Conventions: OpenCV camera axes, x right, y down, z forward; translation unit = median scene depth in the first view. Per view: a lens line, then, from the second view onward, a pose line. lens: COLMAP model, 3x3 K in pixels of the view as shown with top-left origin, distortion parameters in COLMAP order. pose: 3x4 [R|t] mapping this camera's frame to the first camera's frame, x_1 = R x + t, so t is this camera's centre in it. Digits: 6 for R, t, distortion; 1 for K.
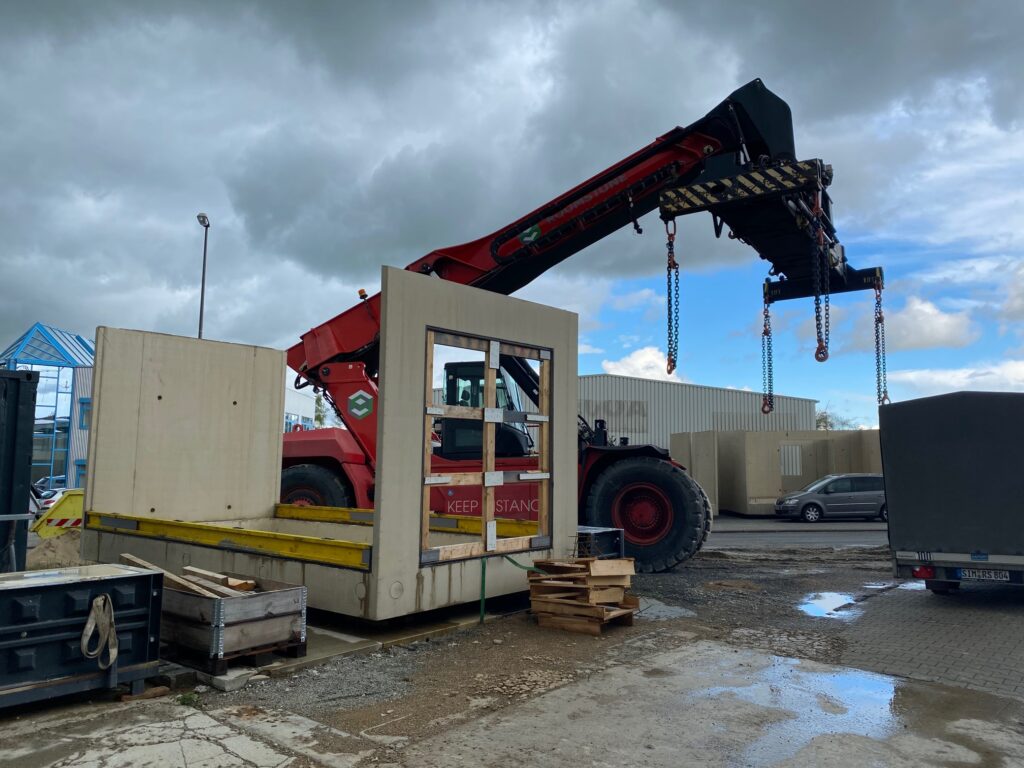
lens RADIAL K [[773.6, 0, 512.5], [0, 773.6, 379.5], [0, 0, 1]] dist [0.015773, 0.001398]
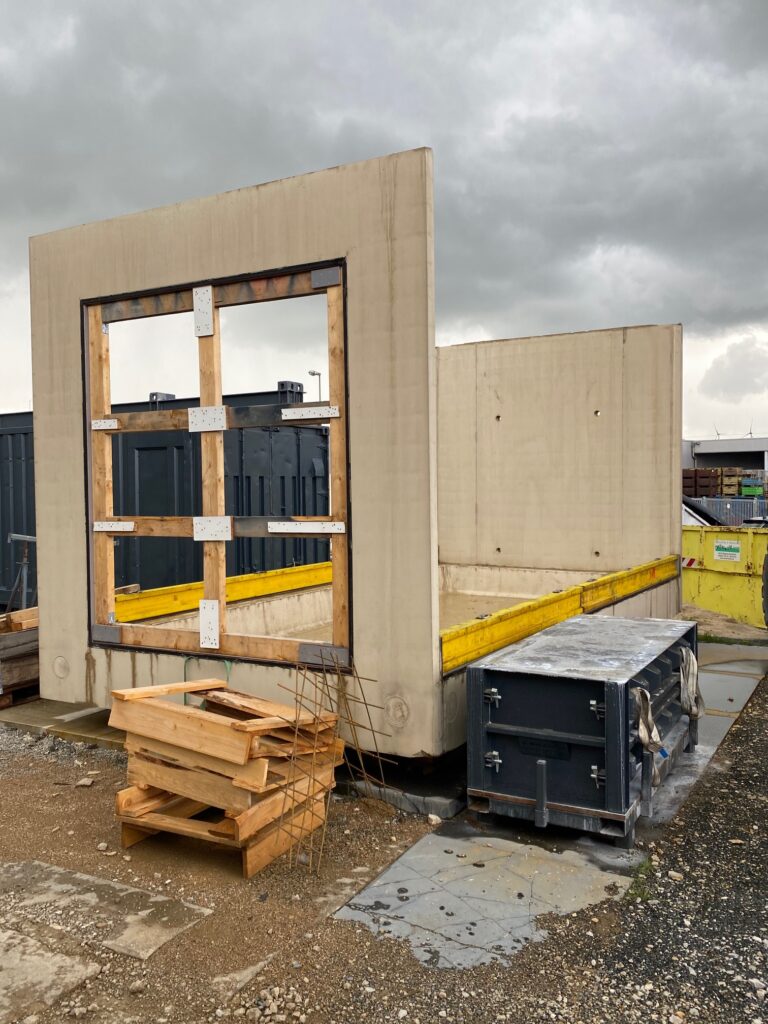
lens RADIAL K [[859.4, 0, 384.5], [0, 859.4, 516.5], [0, 0, 1]] dist [0.068229, -0.044947]
pose [[0.167790, 0.027099, -0.985450, 0.668068], [0.110706, 0.992781, 0.046150, 0.109271], [0.979587, -0.116839, 0.163579, 1.075166]]
